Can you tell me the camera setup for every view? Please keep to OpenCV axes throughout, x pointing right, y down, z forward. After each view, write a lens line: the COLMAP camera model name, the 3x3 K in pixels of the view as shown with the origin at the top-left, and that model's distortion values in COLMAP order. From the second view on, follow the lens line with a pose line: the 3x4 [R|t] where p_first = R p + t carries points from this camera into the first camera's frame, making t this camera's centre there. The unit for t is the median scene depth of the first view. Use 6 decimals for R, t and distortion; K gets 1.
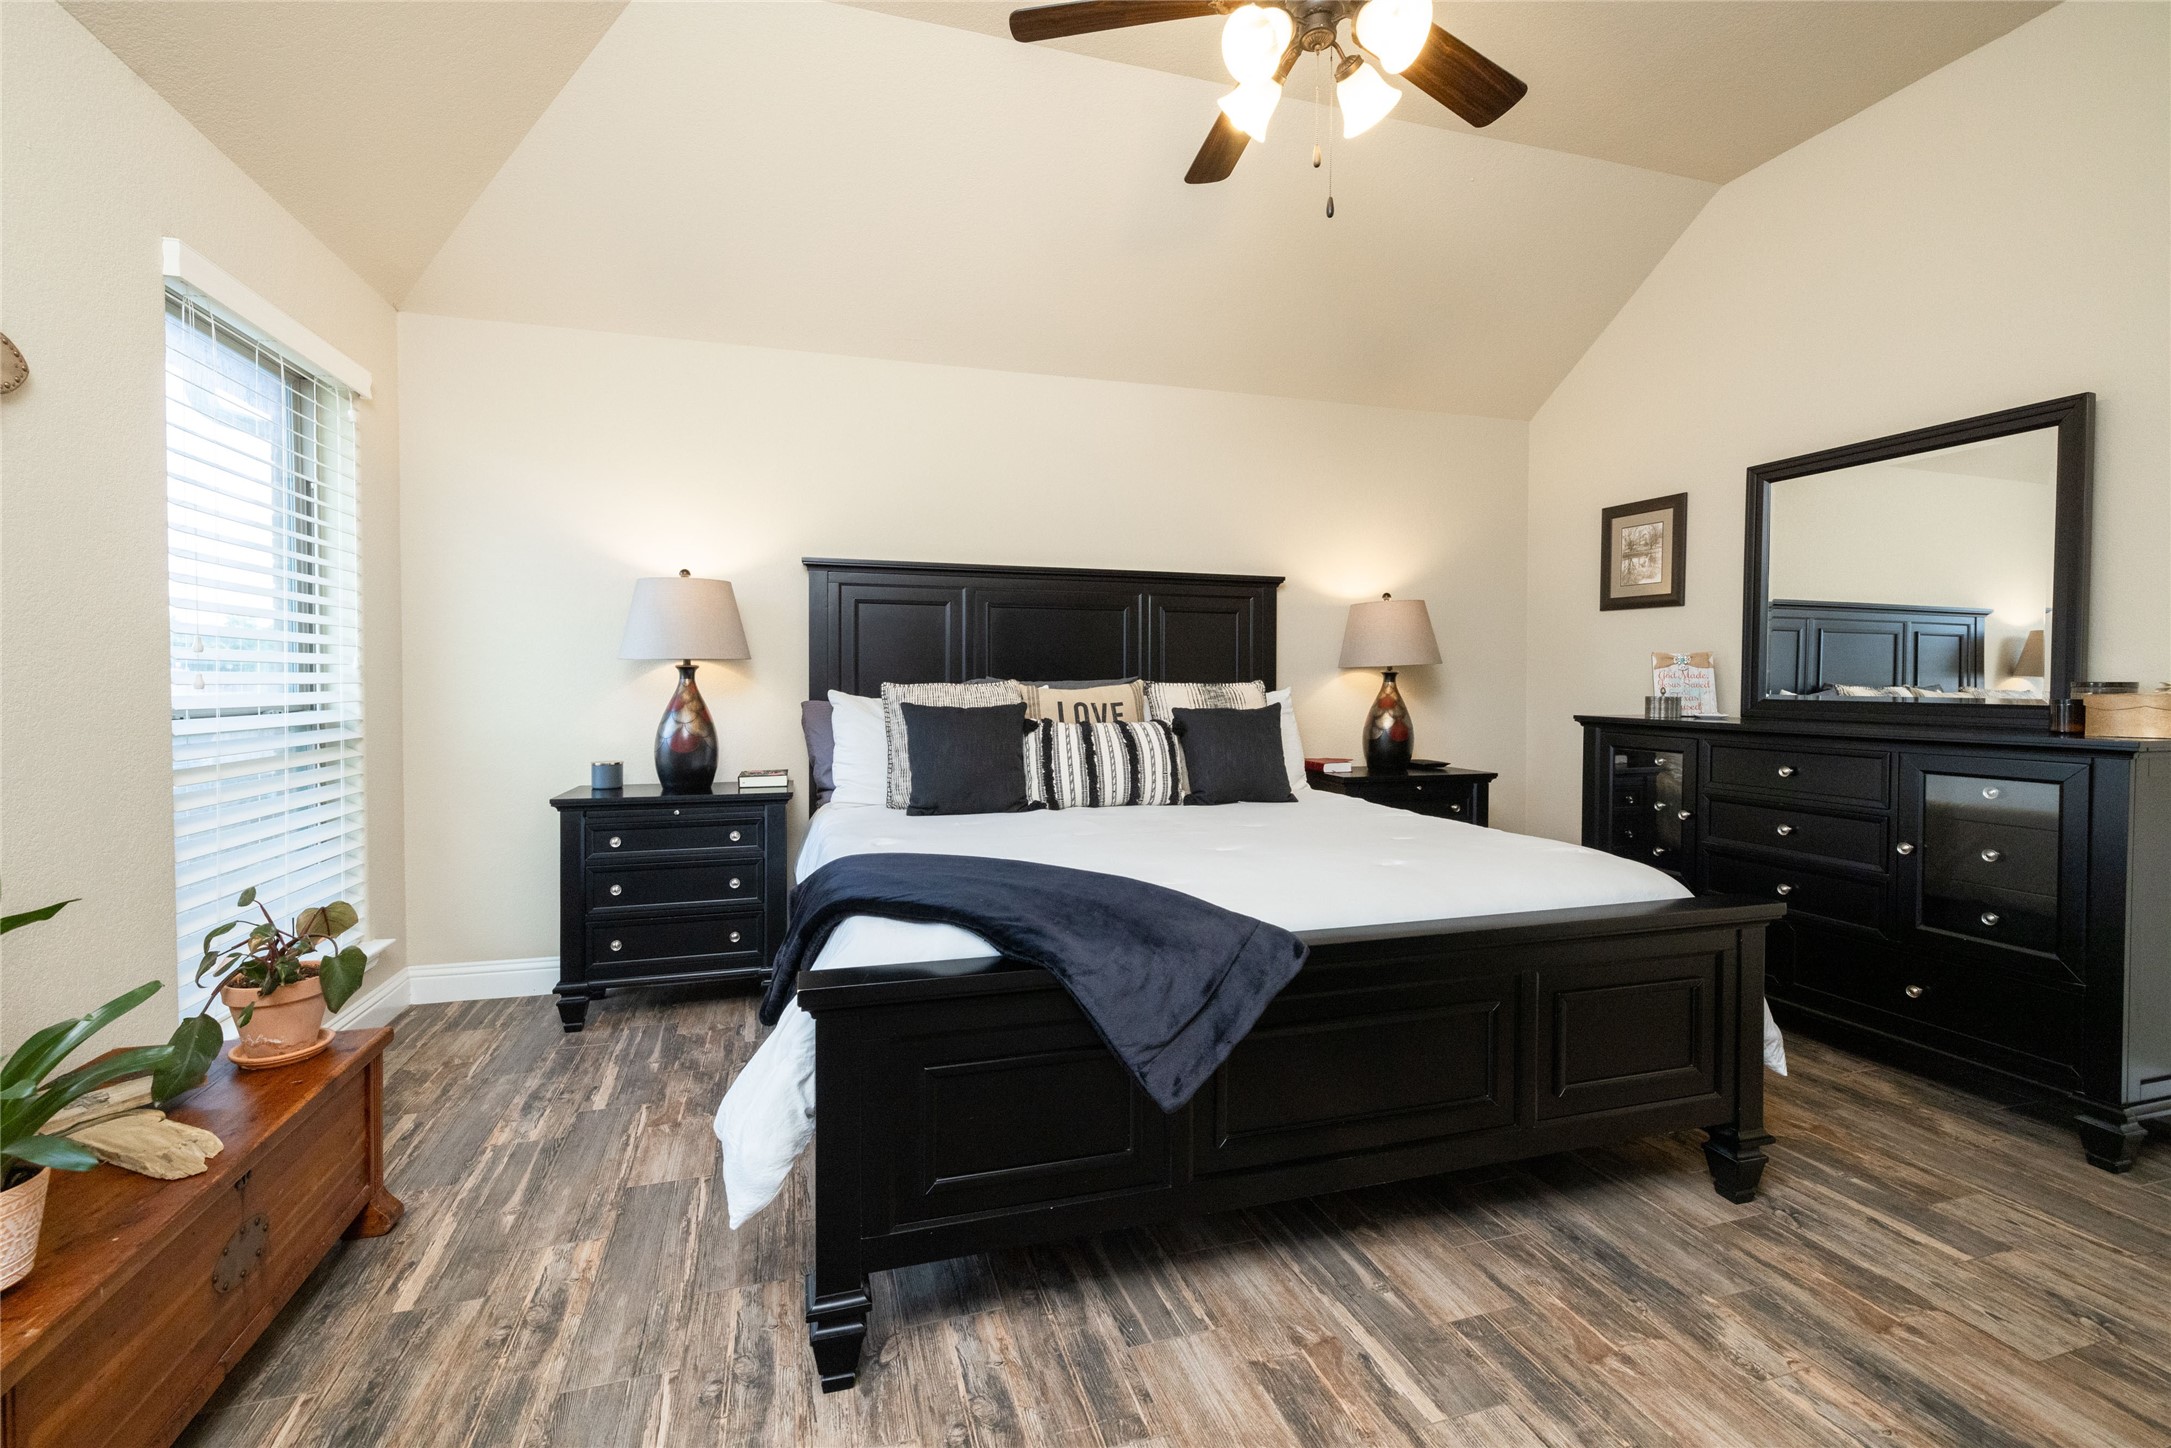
lens RADIAL K [[905.8, 0, 1064.1], [0, 905.8, 694.1], [0, 0, 1]] dist [-0.000228, 0.000111]
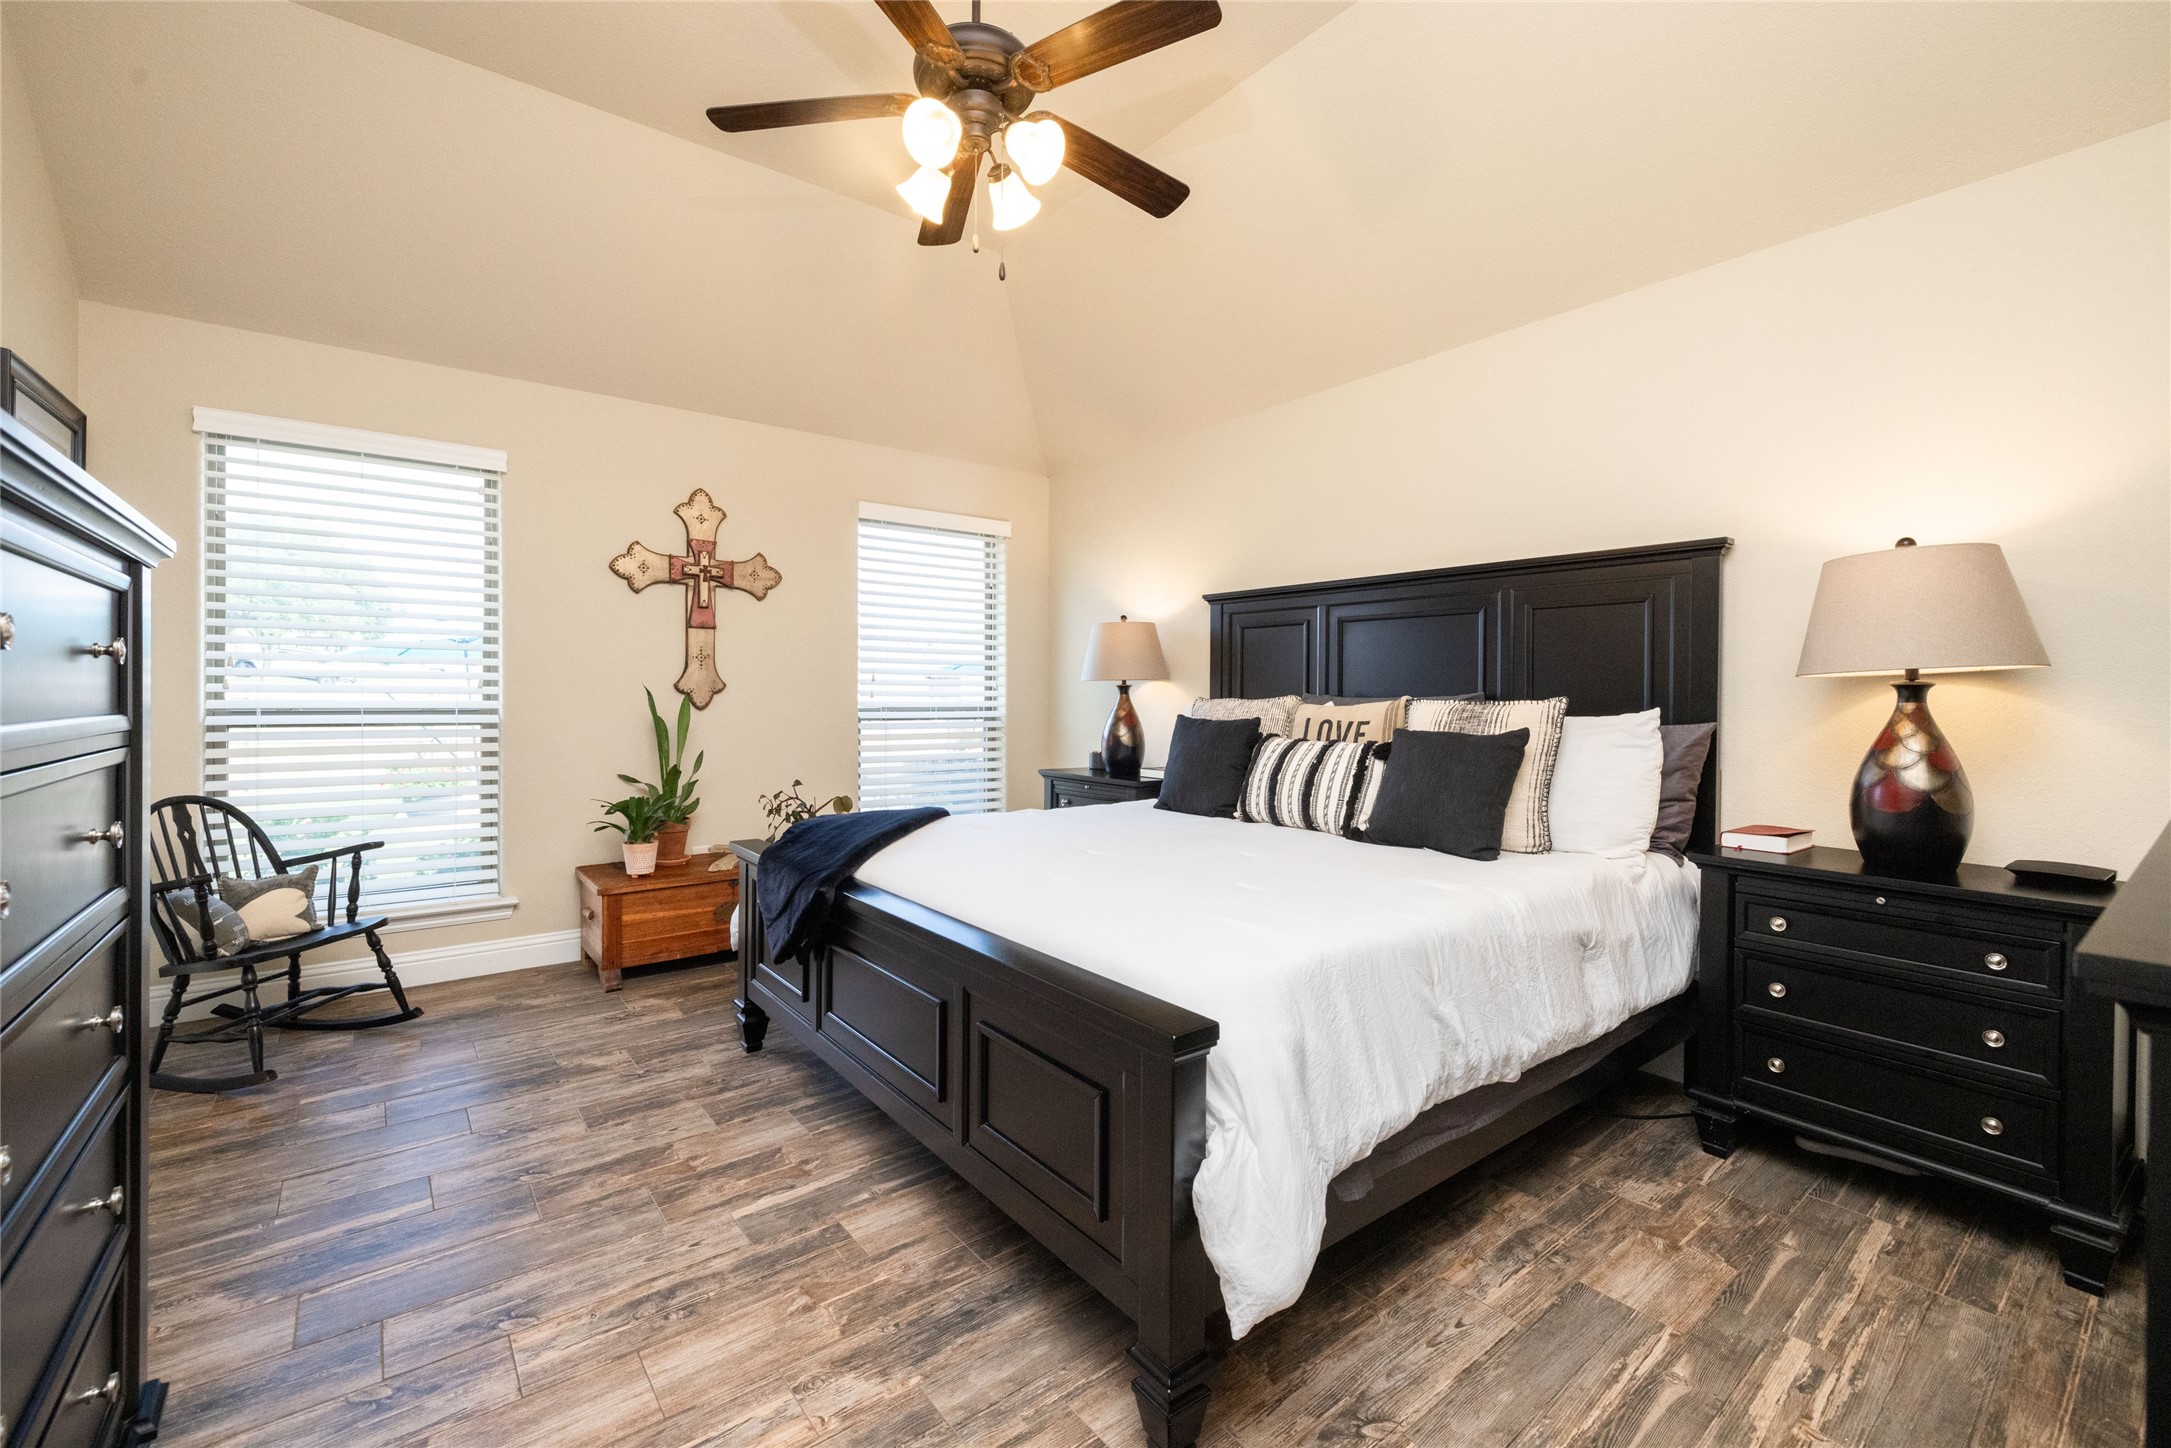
lens RADIAL K [[926.7, 0, 1087.1], [0, 926.7, 658.6], [0, 0, 1]] dist [-0.002579, -0.000333]
pose [[0.358994, -0.036667, -0.932619, 1.537285], [-0.020750, 0.998667, -0.047251, -0.006480], [0.933109, 0.036315, 0.357755, 0.747697]]
